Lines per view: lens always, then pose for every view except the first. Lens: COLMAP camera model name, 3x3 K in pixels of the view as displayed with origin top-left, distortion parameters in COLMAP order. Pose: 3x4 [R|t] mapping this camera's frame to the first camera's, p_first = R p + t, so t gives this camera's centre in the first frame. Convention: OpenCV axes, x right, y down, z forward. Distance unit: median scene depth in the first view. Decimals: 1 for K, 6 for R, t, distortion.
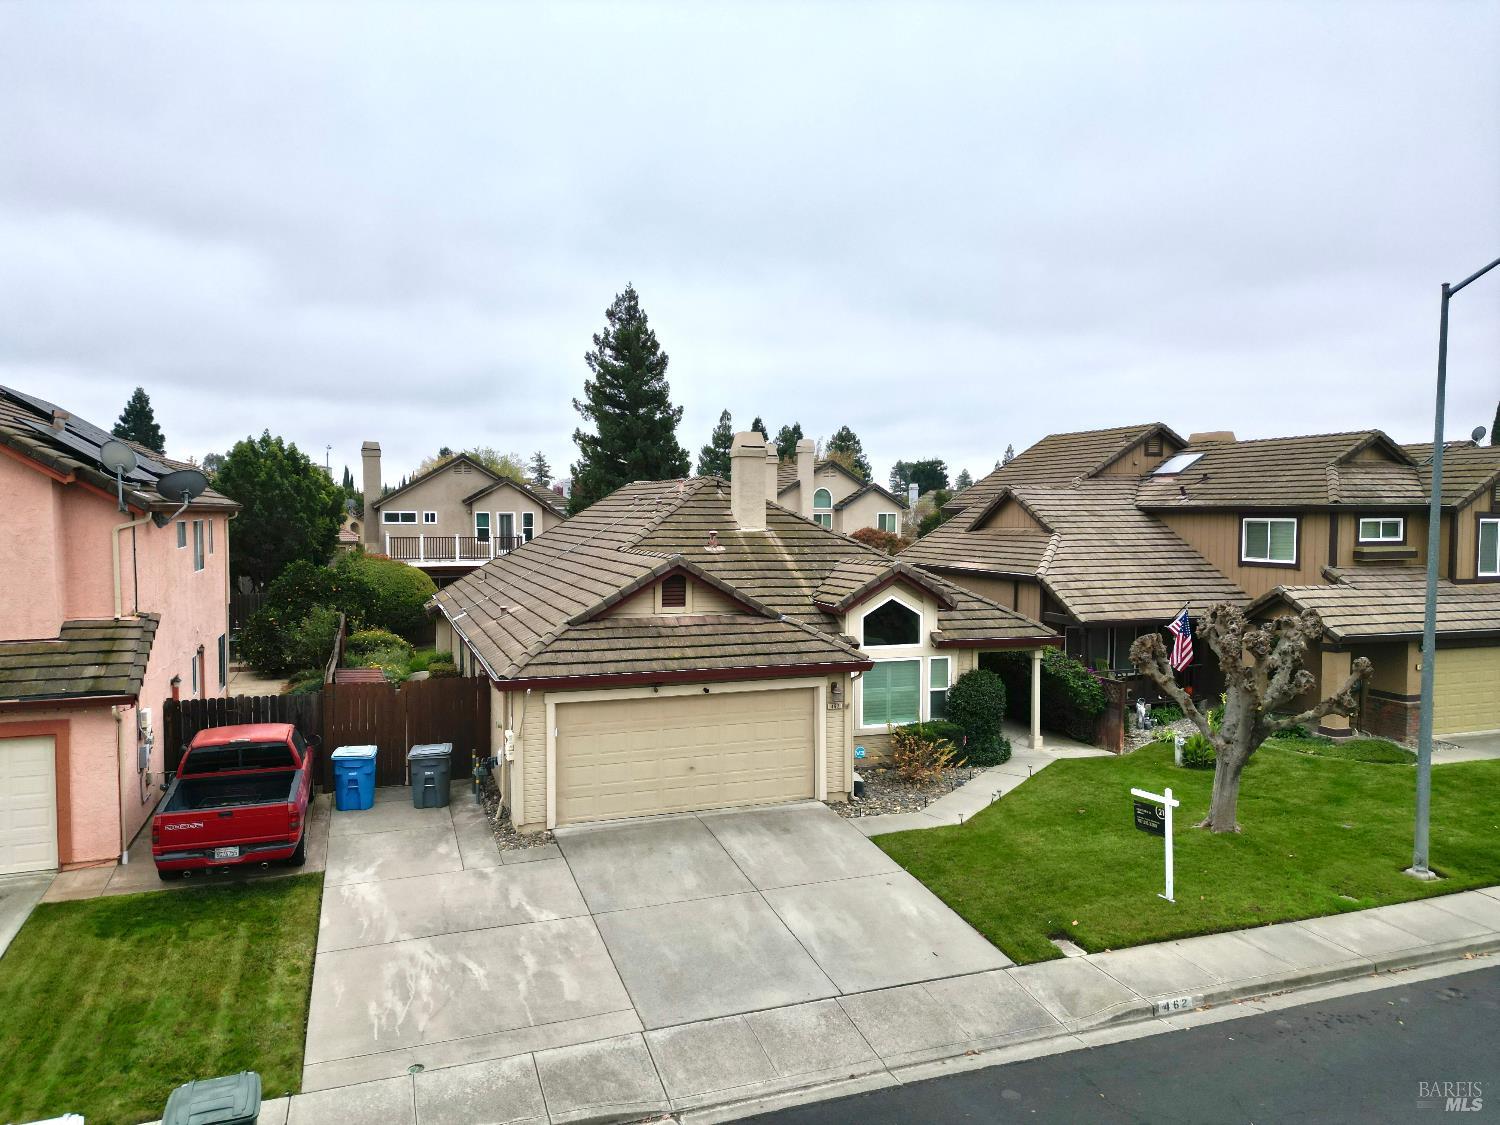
lens RADIAL K [[1058.0, 0, 756.6], [0, 1058.0, 566.0], [0, 0, 1]] dist [0.054059, -0.038006]
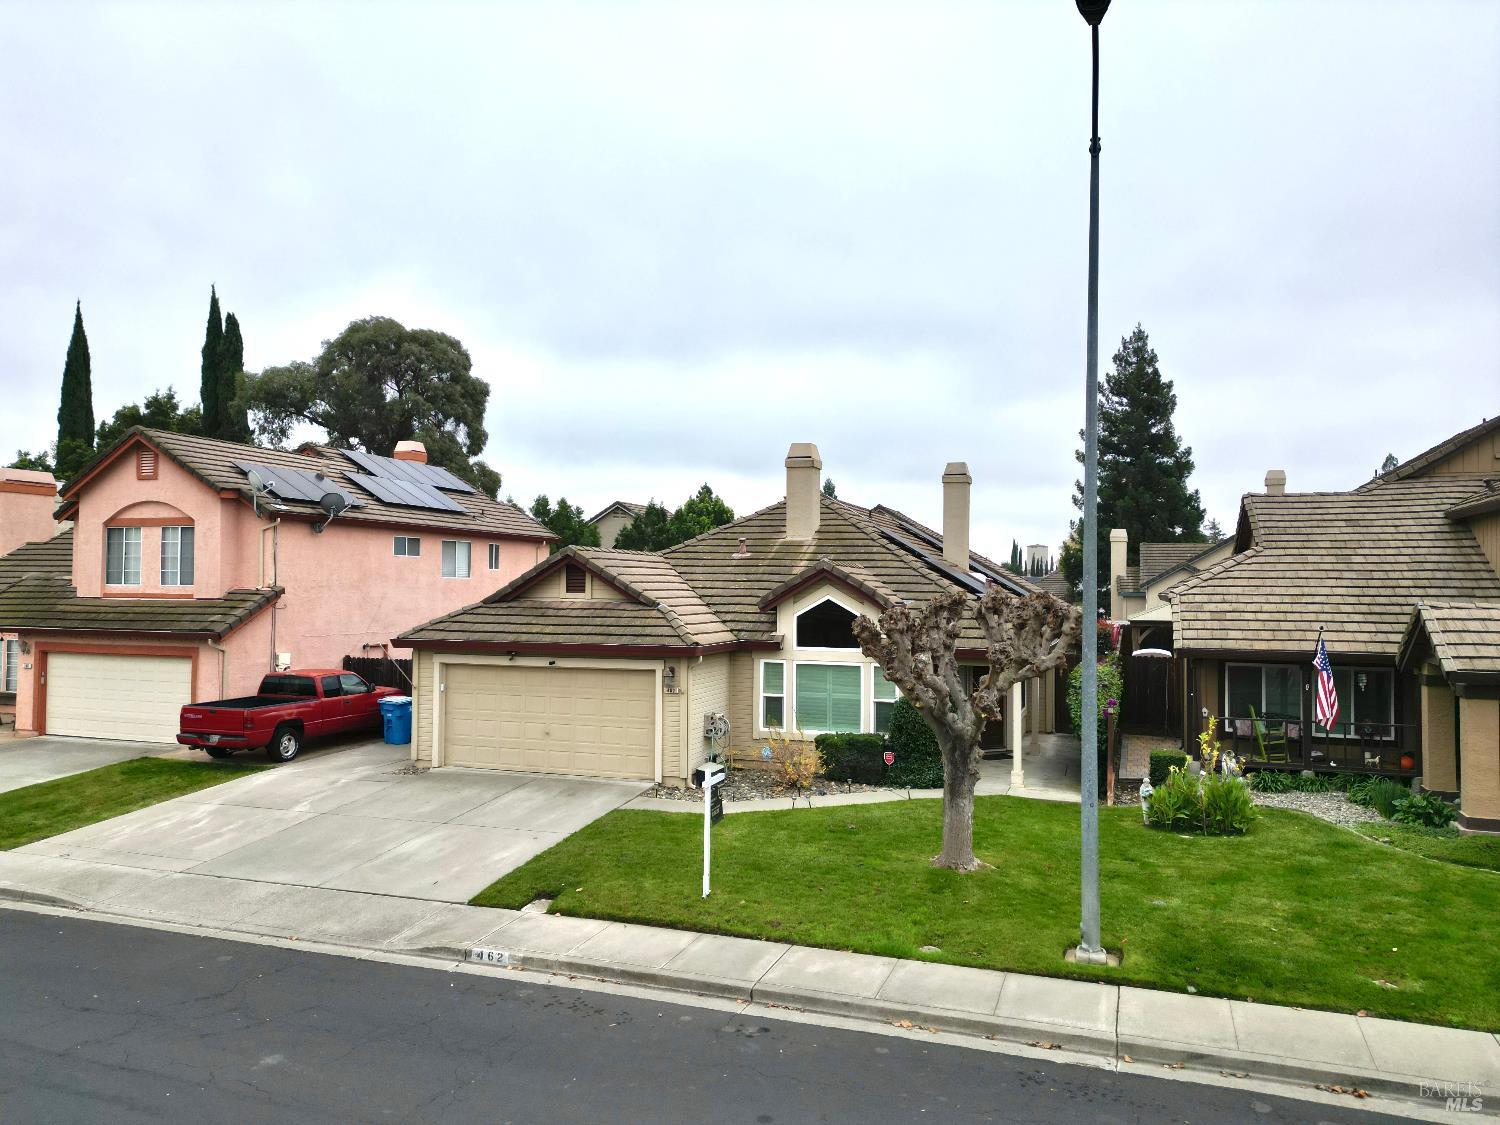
lens RADIAL K [[1058.0, 0, 756.6], [0, 1058.0, 566.0], [0, 0, 1]] dist [0.054059, -0.038006]
pose [[0.766397, -0.010153, -0.642286, 0.863133], [-0.039310, 0.997260, -0.062670, 0.079442], [0.641163, 0.073278, 0.763898, 0.285135]]
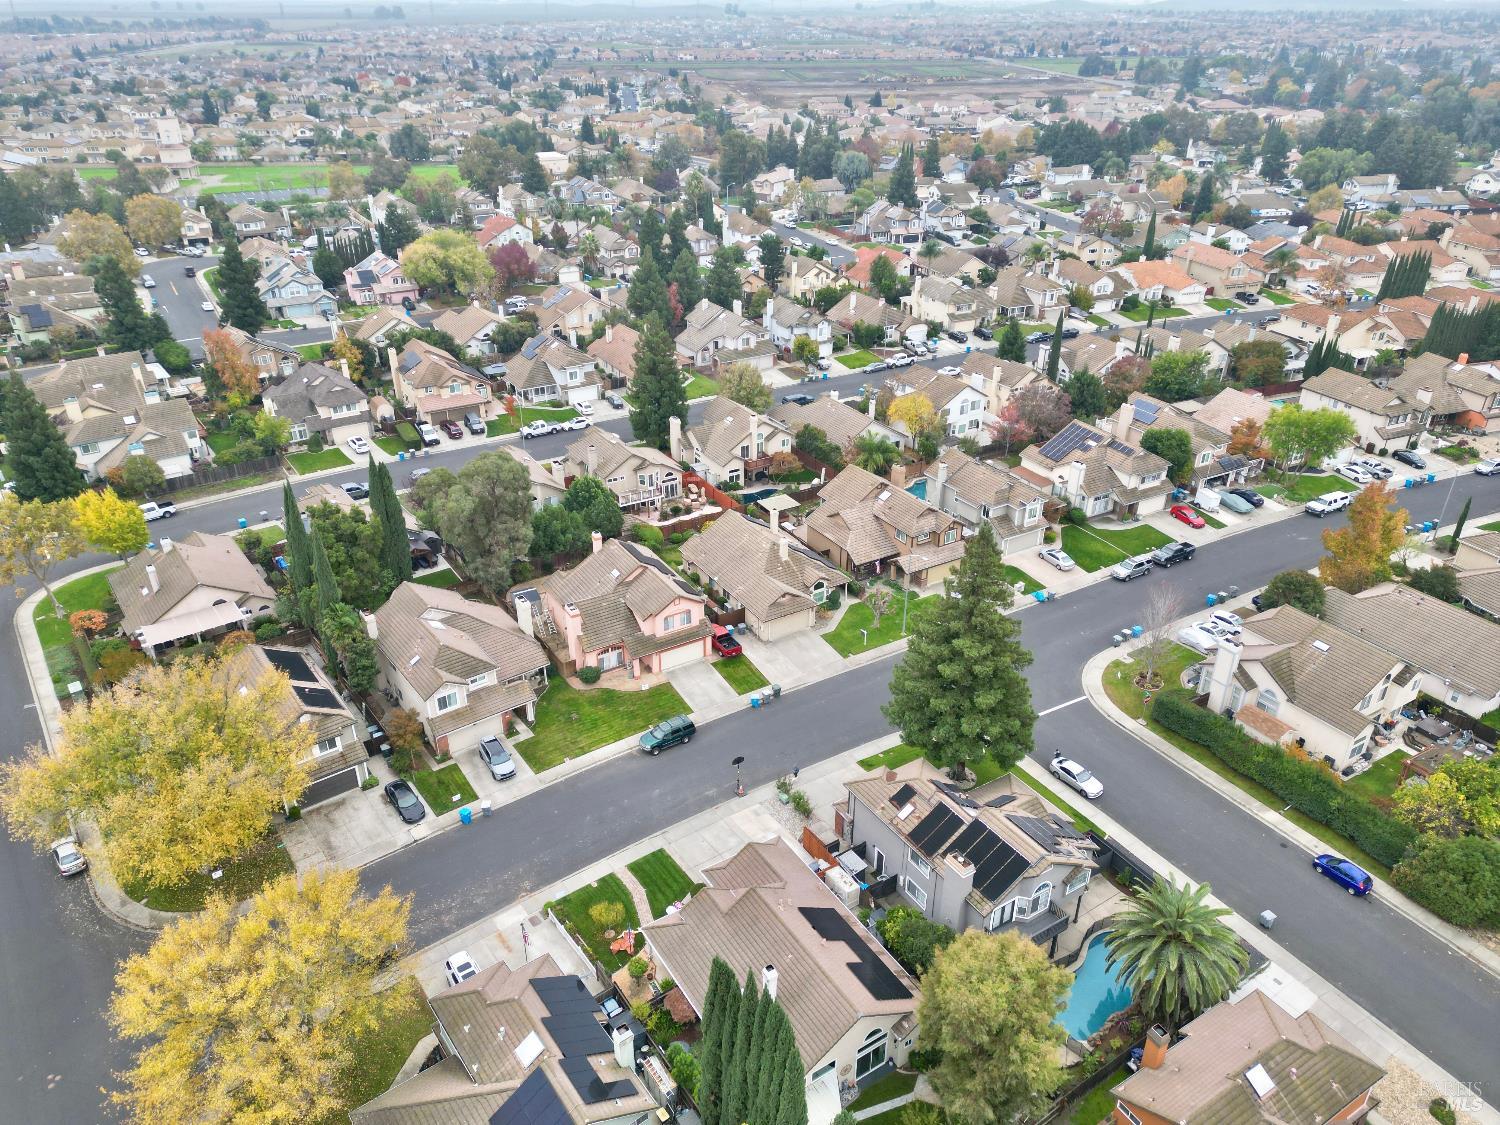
lens RADIAL K [[1058.0, 0, 756.6], [0, 1058.0, 566.0], [0, 0, 1]] dist [0.054059, -0.038006]
pose [[0.982670, -0.099009, 0.156706, -1.168942], [0.023188, 0.904420, 0.426014, -2.707468], [-0.183907, -0.414997, 0.891042, -4.197225]]
